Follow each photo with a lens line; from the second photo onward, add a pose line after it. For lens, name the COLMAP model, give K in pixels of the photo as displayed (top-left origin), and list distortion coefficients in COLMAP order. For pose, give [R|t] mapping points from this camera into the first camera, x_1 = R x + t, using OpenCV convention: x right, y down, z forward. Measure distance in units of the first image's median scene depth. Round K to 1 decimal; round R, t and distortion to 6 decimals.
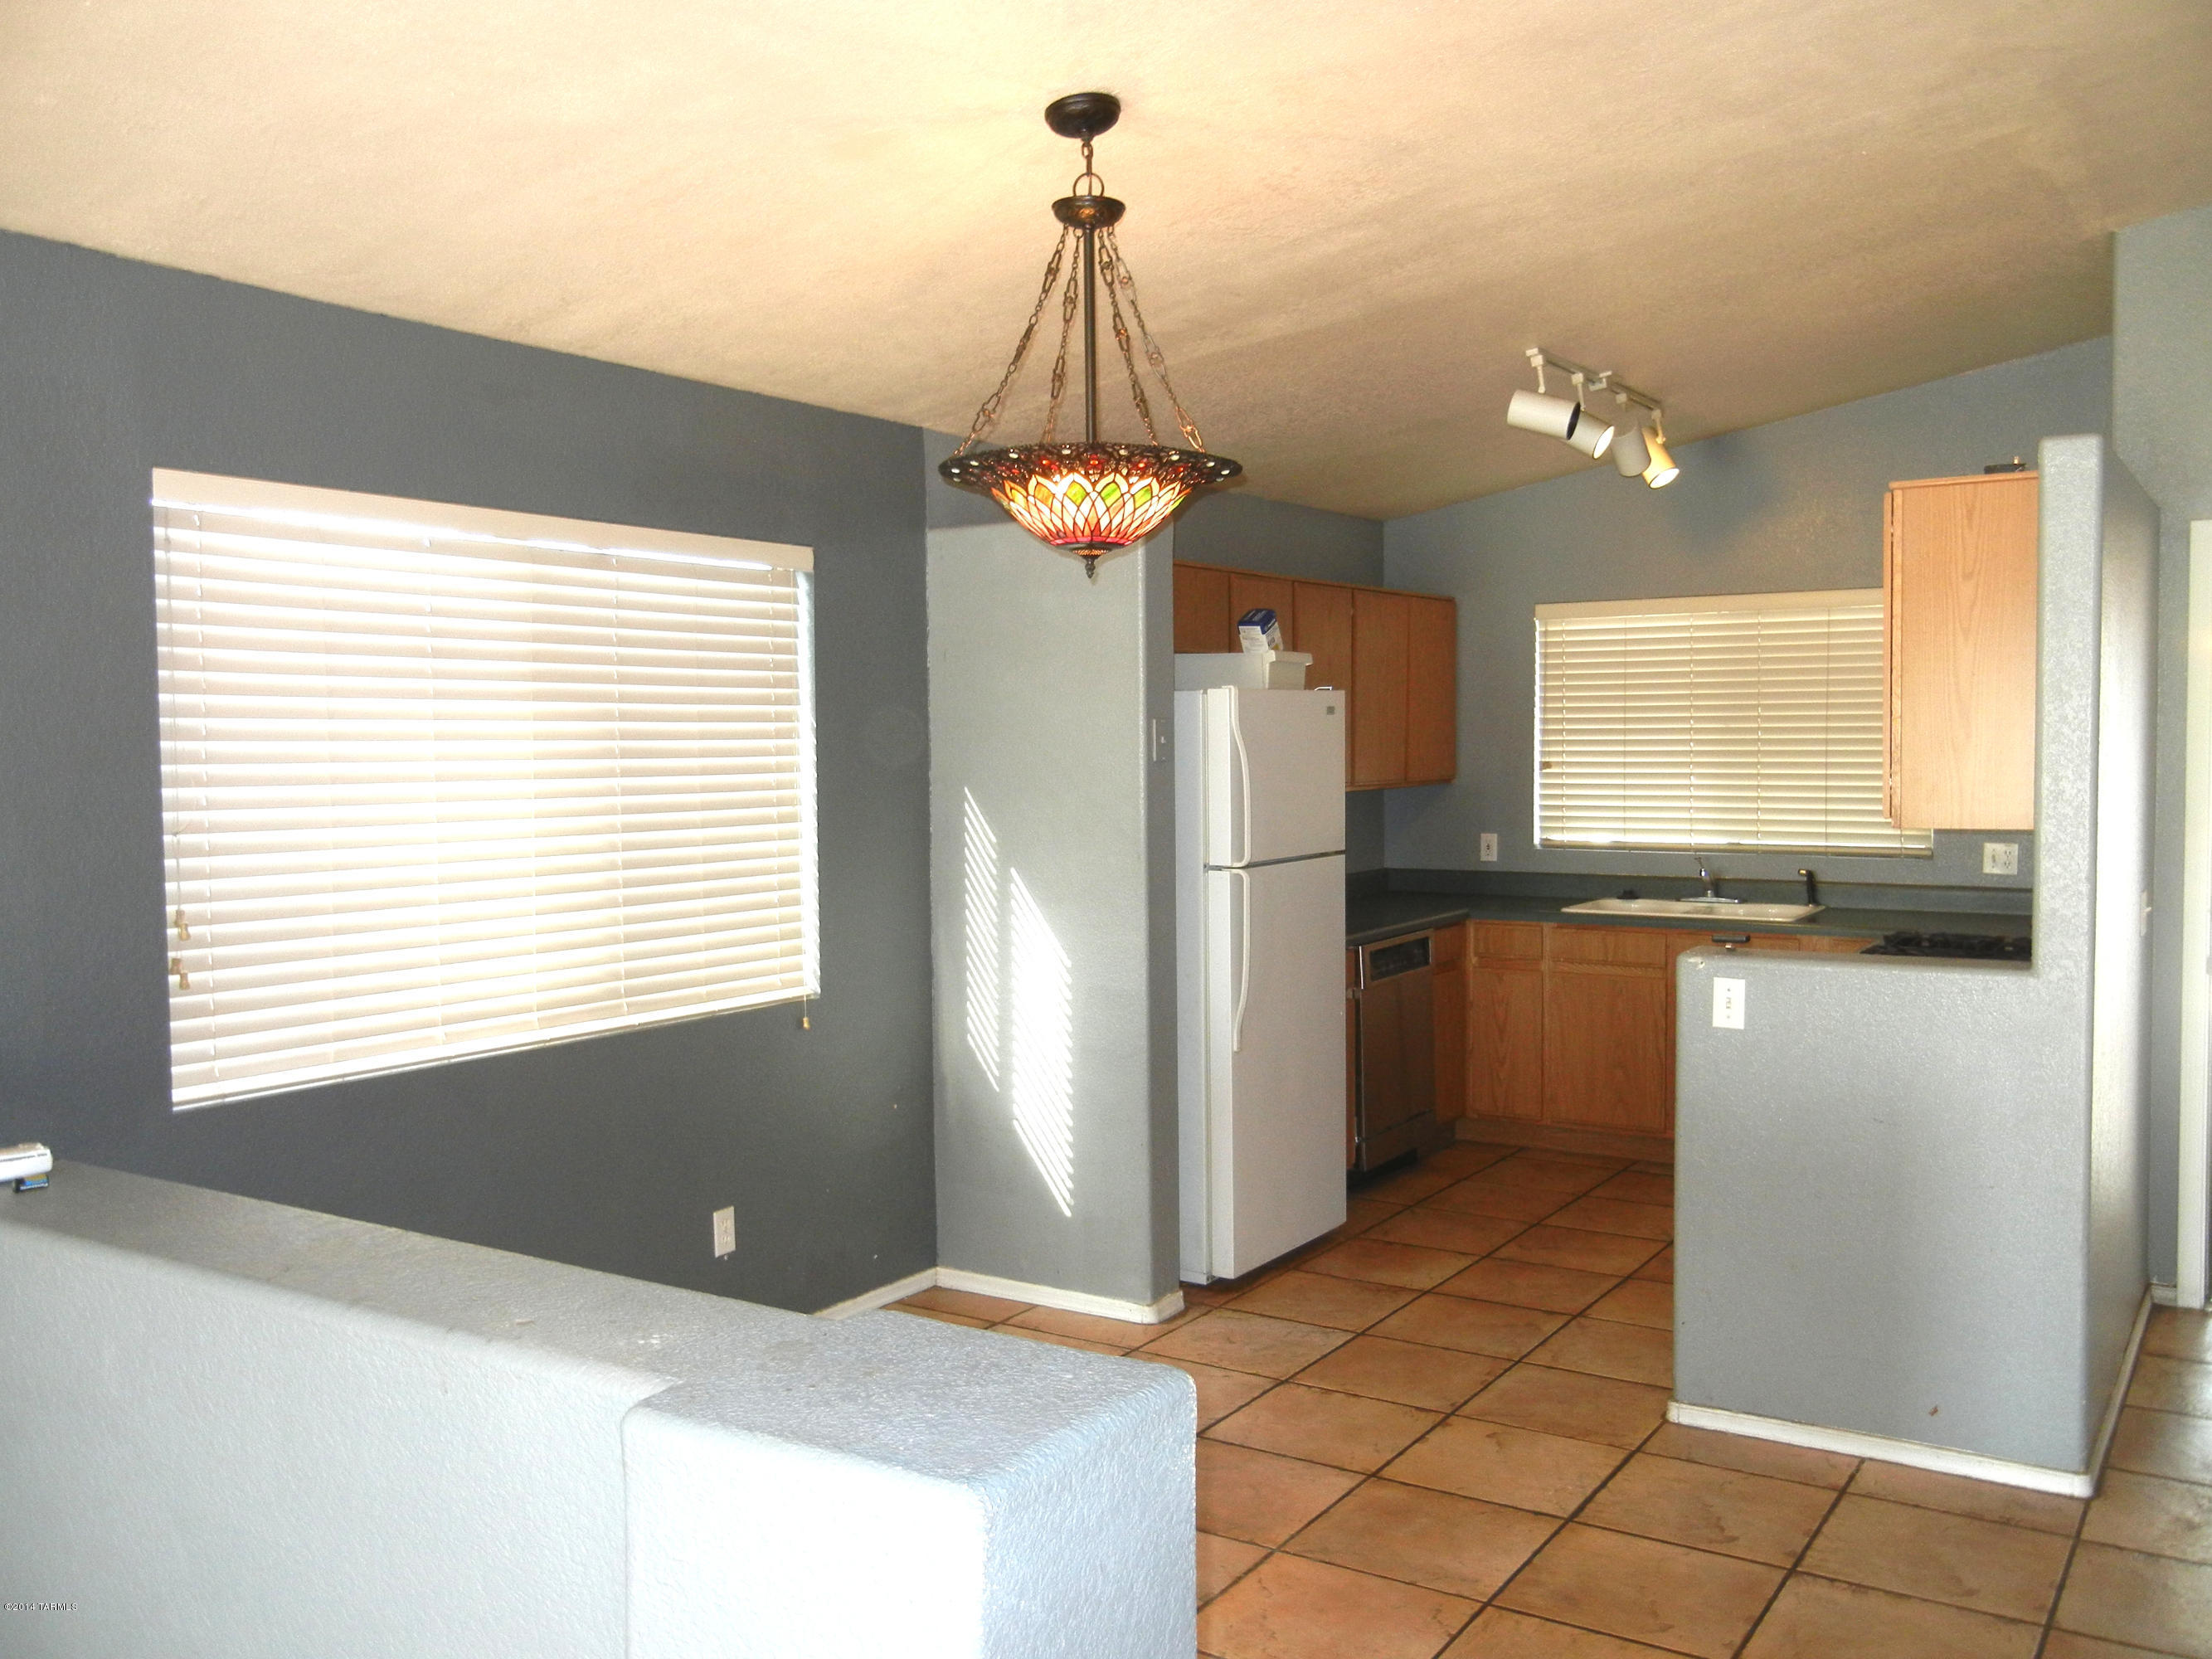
lens RADIAL K [[1910.0, 0, 1106.0], [0, 1910.0, 829.5], [0, 0, 1]] dist [0.008118, 0.000322]
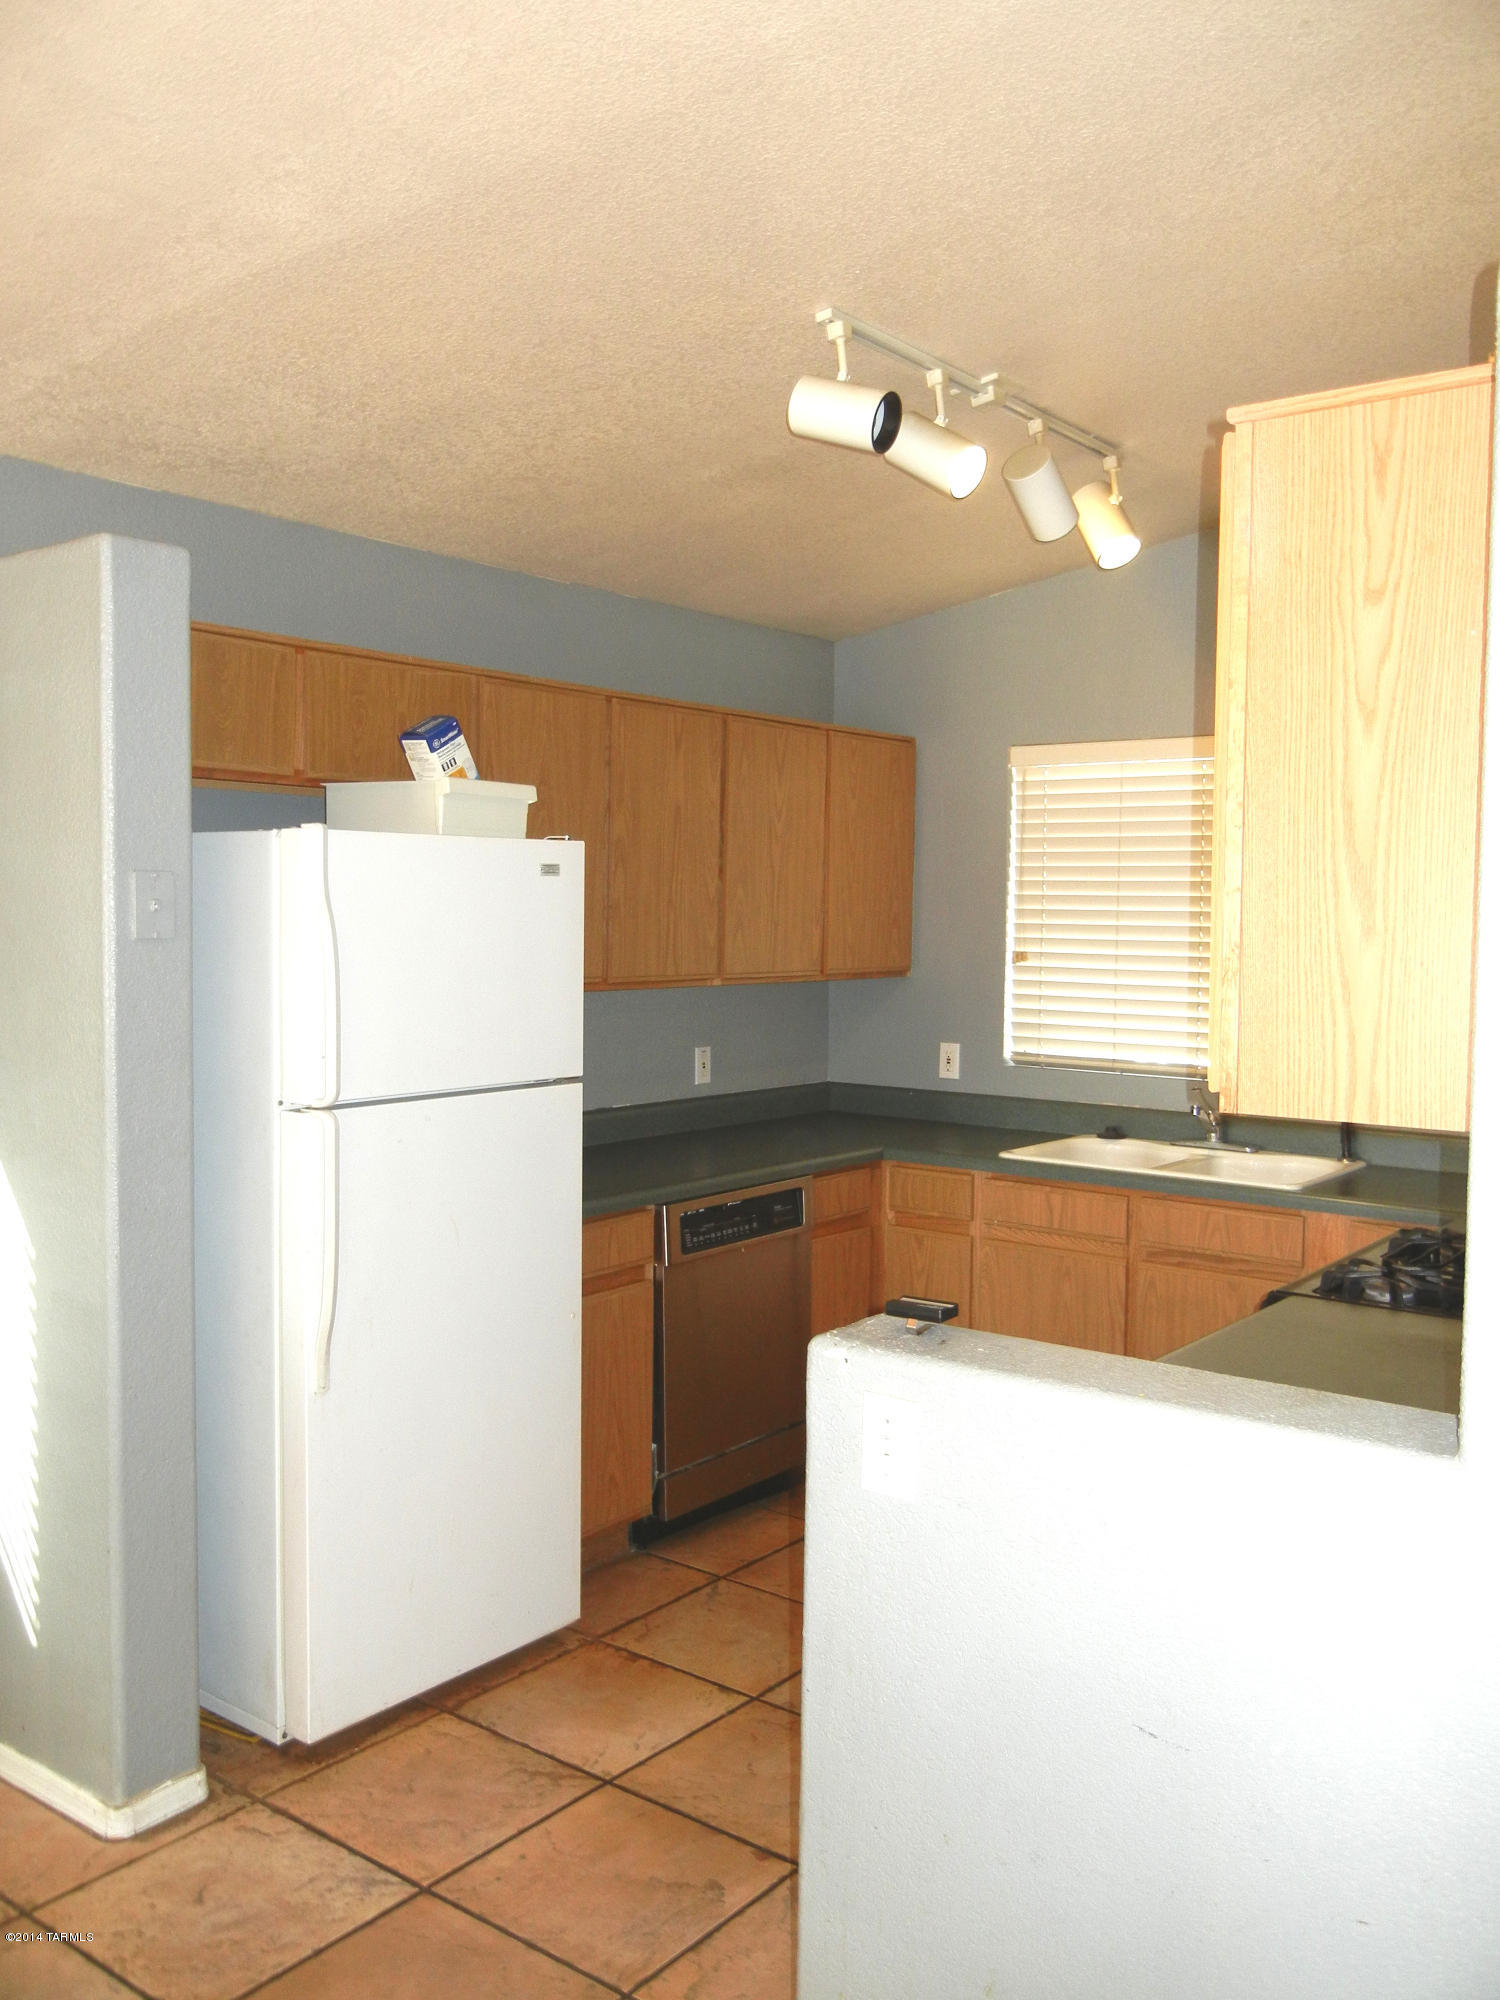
lens RADIAL K [[1728.4, 0, 750.6], [0, 1728.4, 988.7], [0, 0, 1]] dist [0.008980, -0.006626]
pose [[0.996317, 0.028063, -0.081025, 0.237774], [-0.028365, 0.999594, -0.002580, -0.021010], [0.080920, 0.004869, 0.996709, 0.399026]]
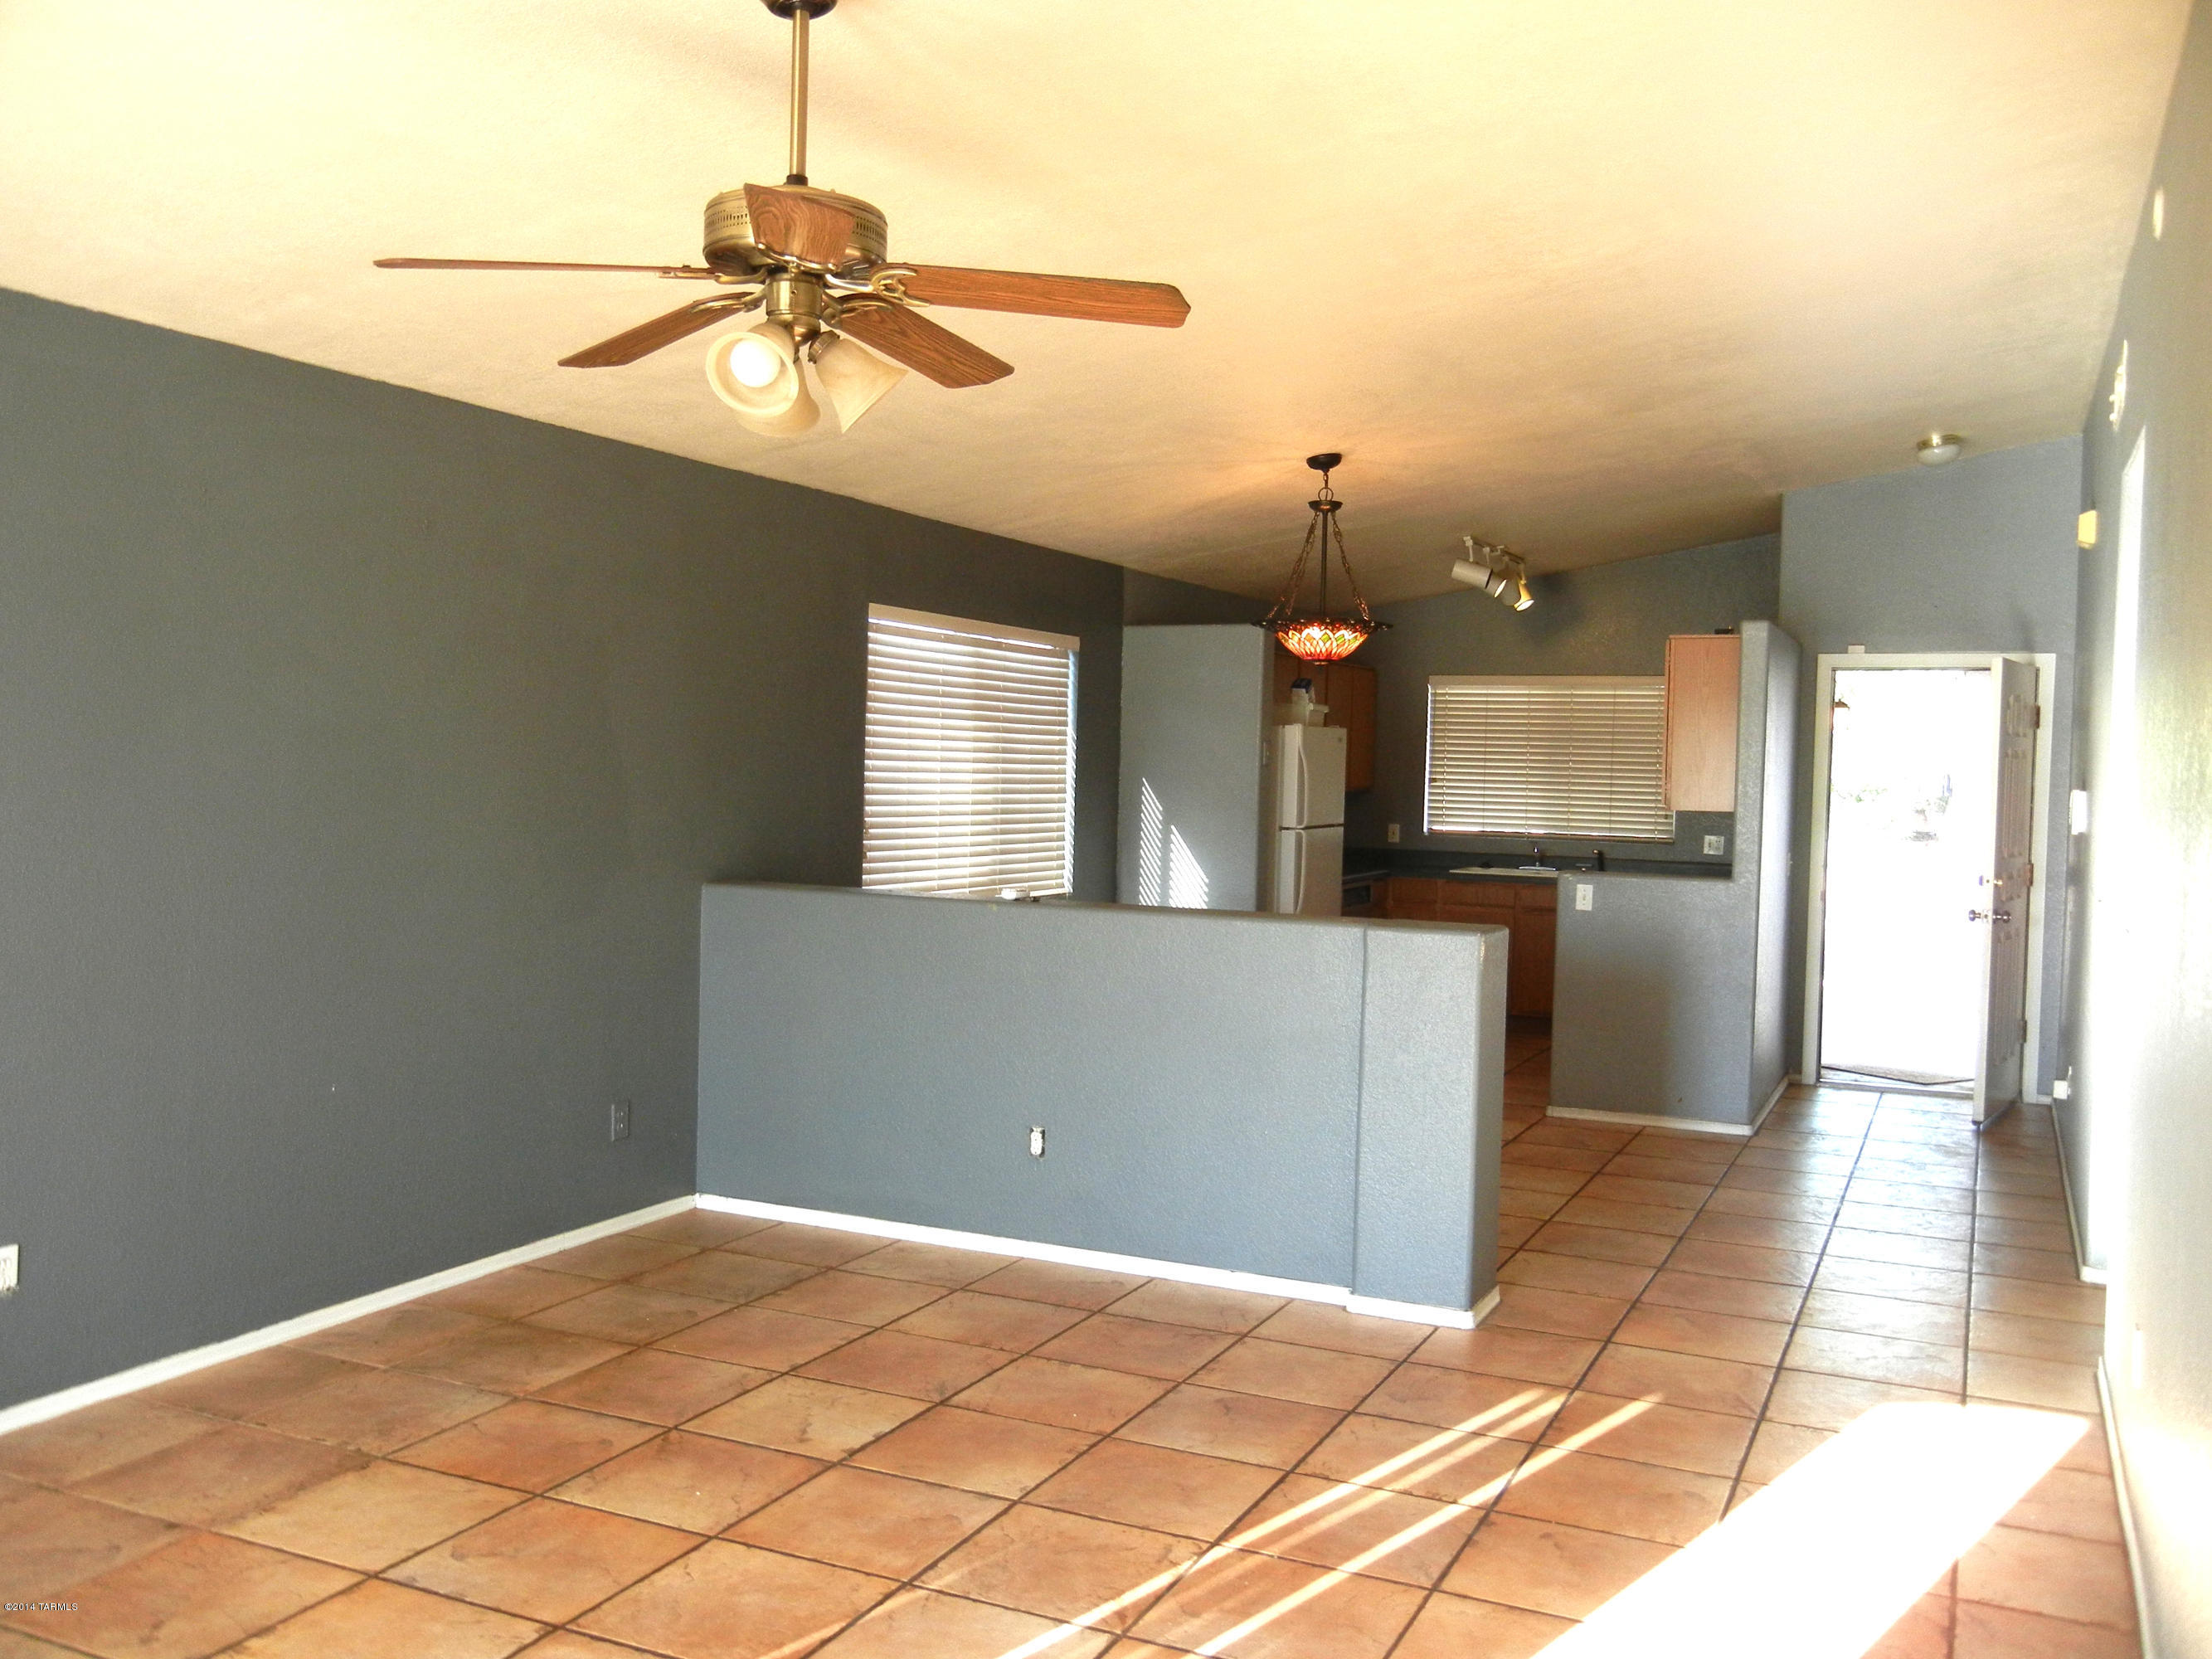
lens RADIAL K [[1910.0, 0, 1106.0], [0, 1910.0, 829.5], [0, 0, 1]] dist [0.008118, 0.000322]
pose [[0.990490, 0.028528, 0.134592, -0.310541], [-0.026883, 0.999540, -0.014017, 0.045489], [-0.134930, 0.010265, 0.990802, -0.637462]]
